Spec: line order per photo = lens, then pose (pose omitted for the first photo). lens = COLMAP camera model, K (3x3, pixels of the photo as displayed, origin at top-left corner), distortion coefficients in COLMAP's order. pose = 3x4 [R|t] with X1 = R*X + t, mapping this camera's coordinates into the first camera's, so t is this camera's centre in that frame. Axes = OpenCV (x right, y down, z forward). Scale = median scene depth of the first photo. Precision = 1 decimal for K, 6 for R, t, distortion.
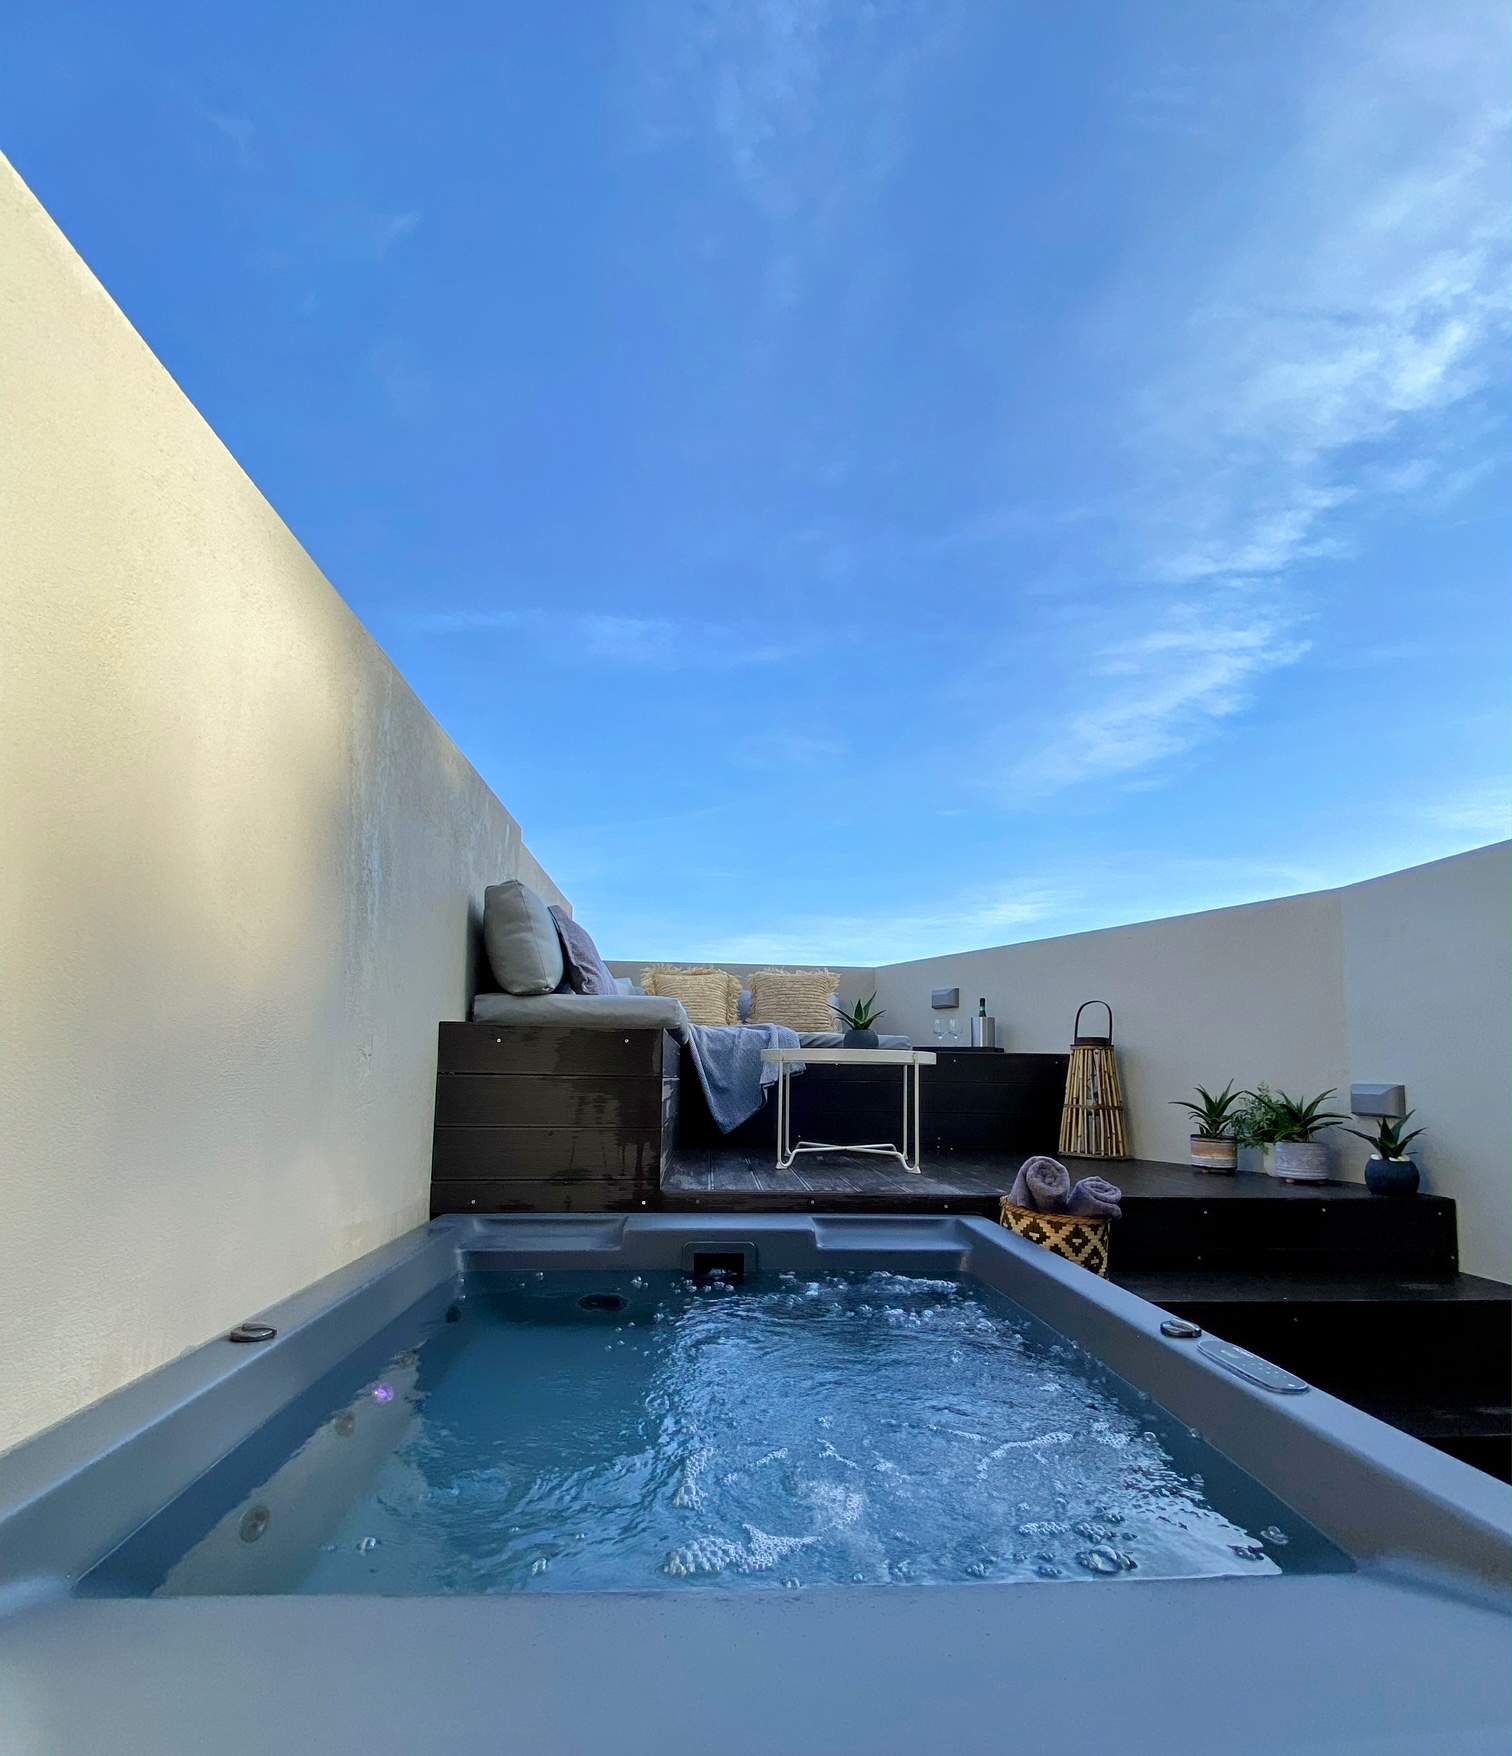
lens RADIAL K [[836.1, 0, 750.7], [0, 836.1, 1020.8], [0, 0, 1]] dist [0.001318, 0.000131]
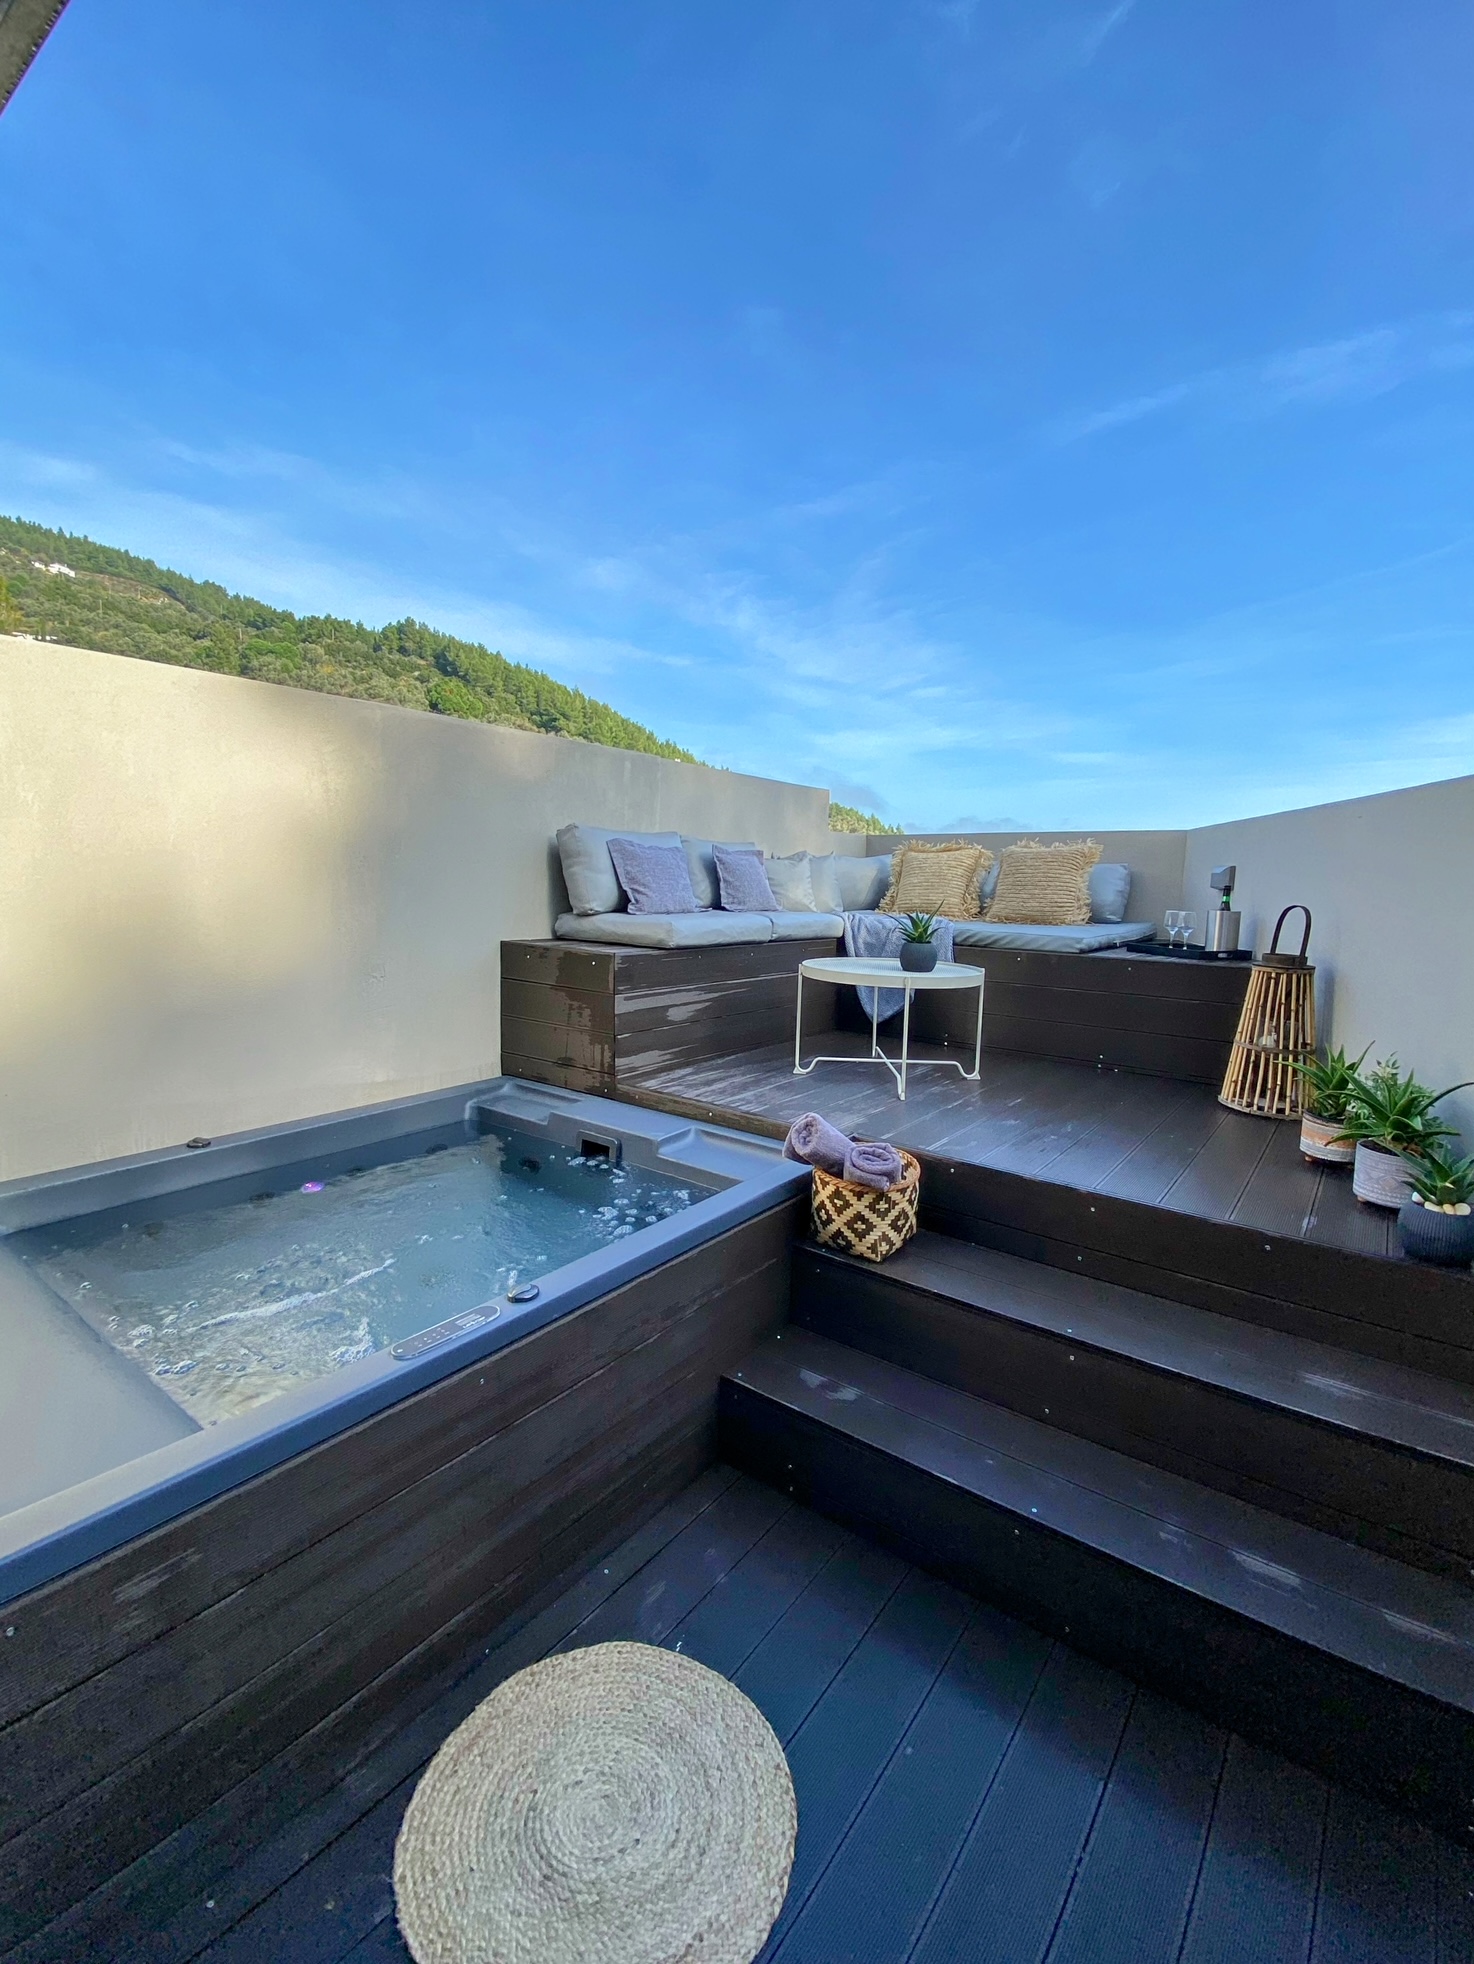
lens RADIAL K [[866.1, 0, 749.2], [0, 866.1, 960.5], [0, 0, 1]] dist [-0.002655, -0.001014]
pose [[0.768249, 0.067981, -0.636532, 0.777902], [0.027070, 0.990006, 0.138404, -0.140183], [0.639579, -0.123559, 0.758730, 0.145646]]
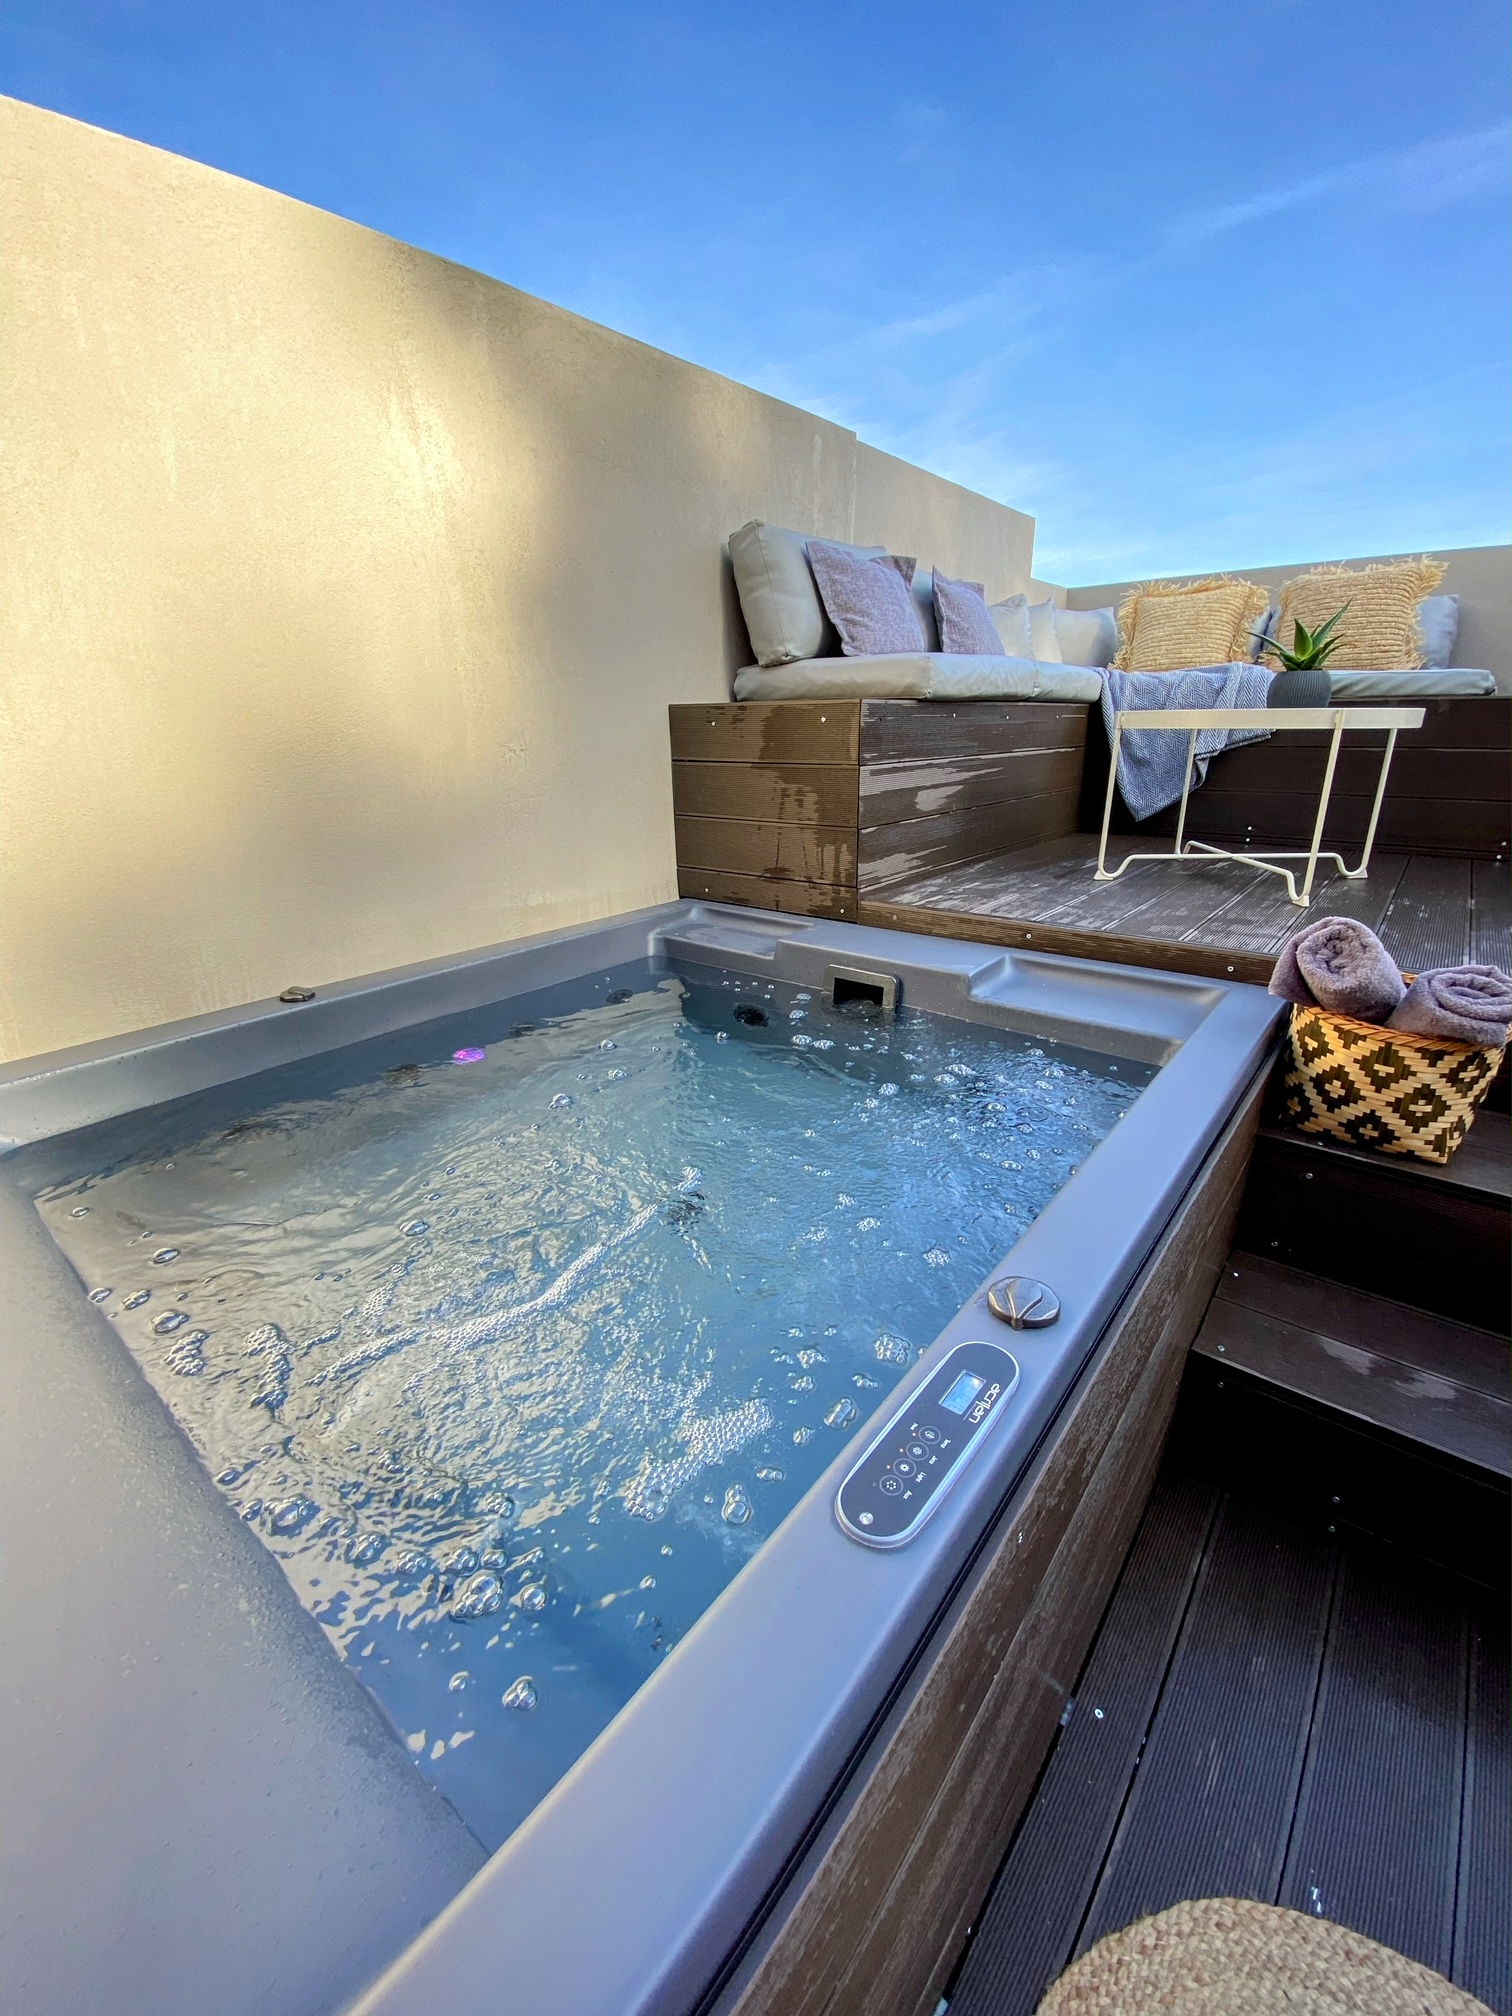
lens RADIAL K [[816.7, 0, 755.6], [0, 816.7, 1009.5], [0, 0, 1]] dist [0.002501, -0.000601]
pose [[0.742286, 0.194981, -0.641089, 0.345785], [0.071252, 0.928338, 0.364845, -0.009911], [0.666285, -0.316498, 0.675199, 0.279996]]
